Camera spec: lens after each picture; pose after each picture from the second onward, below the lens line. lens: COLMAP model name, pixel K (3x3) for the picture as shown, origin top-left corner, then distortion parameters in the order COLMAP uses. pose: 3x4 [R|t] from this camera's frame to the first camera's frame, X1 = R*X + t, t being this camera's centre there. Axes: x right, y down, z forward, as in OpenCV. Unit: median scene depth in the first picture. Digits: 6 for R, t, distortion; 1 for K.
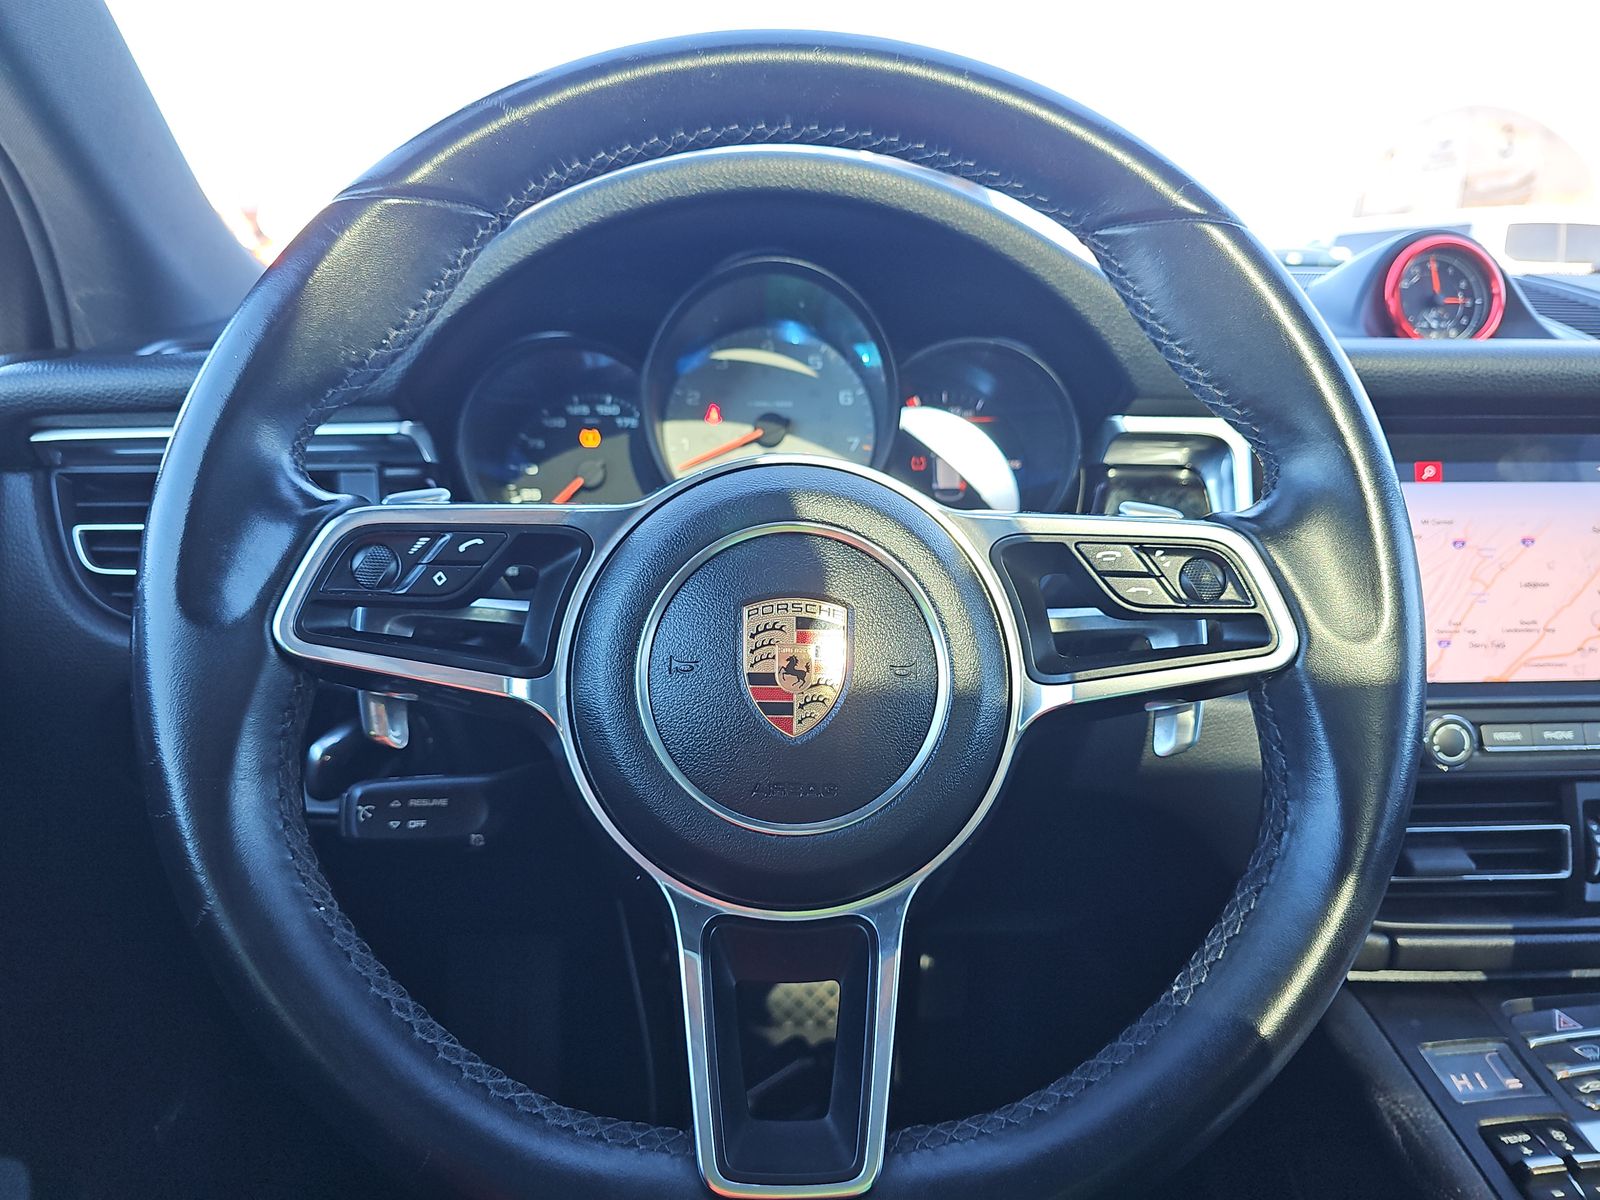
lens RADIAL K [[1075.7, 0, 801.2], [0, 1075.7, 594.7], [0, 0, 1]] dist [-0.012311, -0.005453]
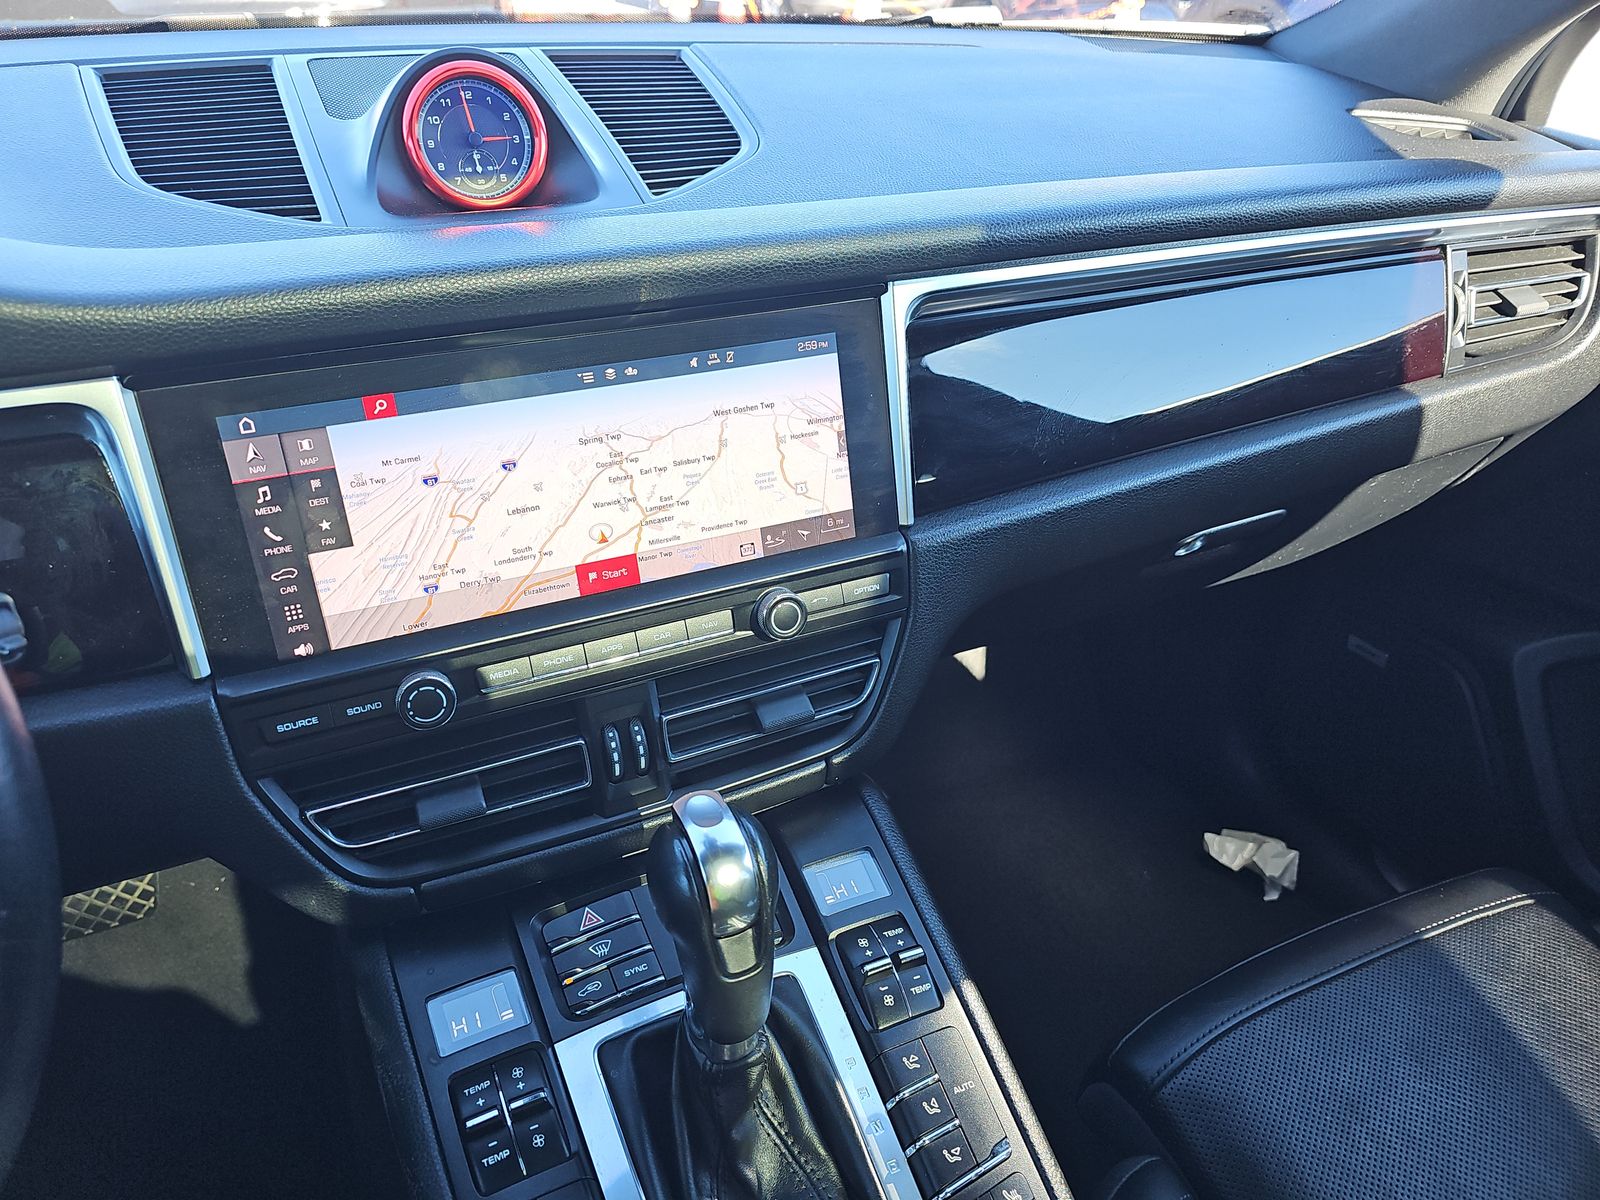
lens RADIAL K [[1075.7, 0, 802.0], [0, 1075.7, 598.9], [0, 0, 1]] dist [-0.012311, -0.005453]
pose [[0.925503, -0.191458, 0.326783, 0.589742], [0.083265, 0.944565, 0.317590, -0.216348], [-0.369473, -0.266721, 0.890140, 0.042752]]
